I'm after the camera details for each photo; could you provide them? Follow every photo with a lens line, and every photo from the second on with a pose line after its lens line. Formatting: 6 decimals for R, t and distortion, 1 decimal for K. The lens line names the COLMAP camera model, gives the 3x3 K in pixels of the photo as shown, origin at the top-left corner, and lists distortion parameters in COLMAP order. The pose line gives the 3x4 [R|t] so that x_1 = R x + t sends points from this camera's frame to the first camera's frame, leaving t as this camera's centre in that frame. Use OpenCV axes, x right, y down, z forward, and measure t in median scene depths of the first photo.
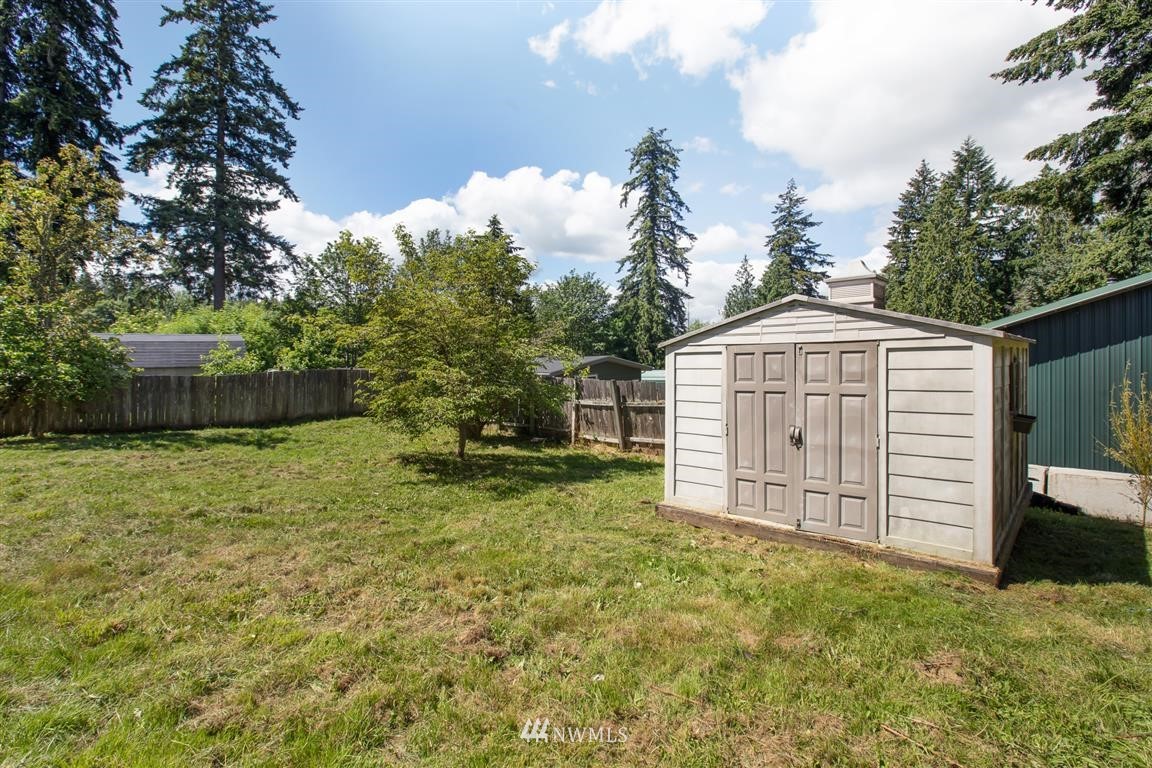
lens RADIAL K [[534.5, 0, 542.2], [0, 534.5, 362.0], [0, 0, 1]] dist [-0.030113, 0.008103]
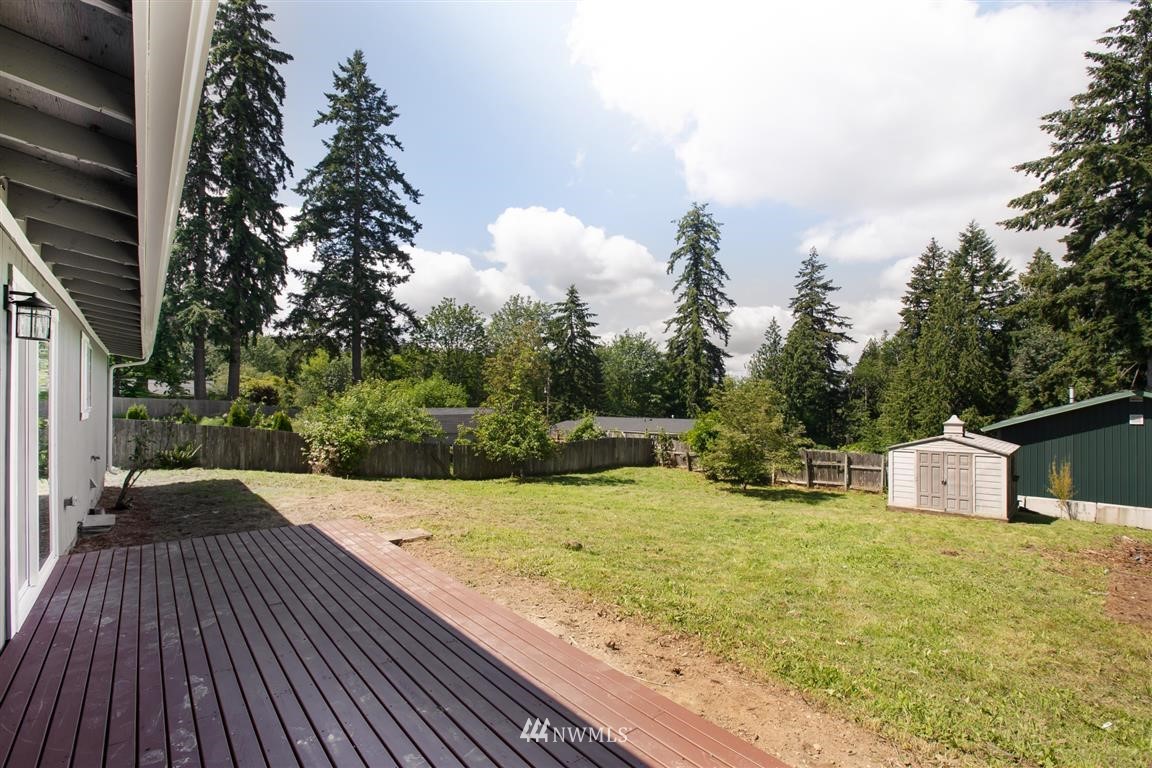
lens RADIAL K [[534.5, 0, 564.5], [0, 534.5, 390.7], [0, 0, 1]] dist [-0.030113, 0.008103]
pose [[0.999360, 0.022276, 0.027983, -0.156397], [-0.021610, 0.999481, -0.023878, -0.022915], [-0.028501, 0.023258, 0.999323, -0.172825]]
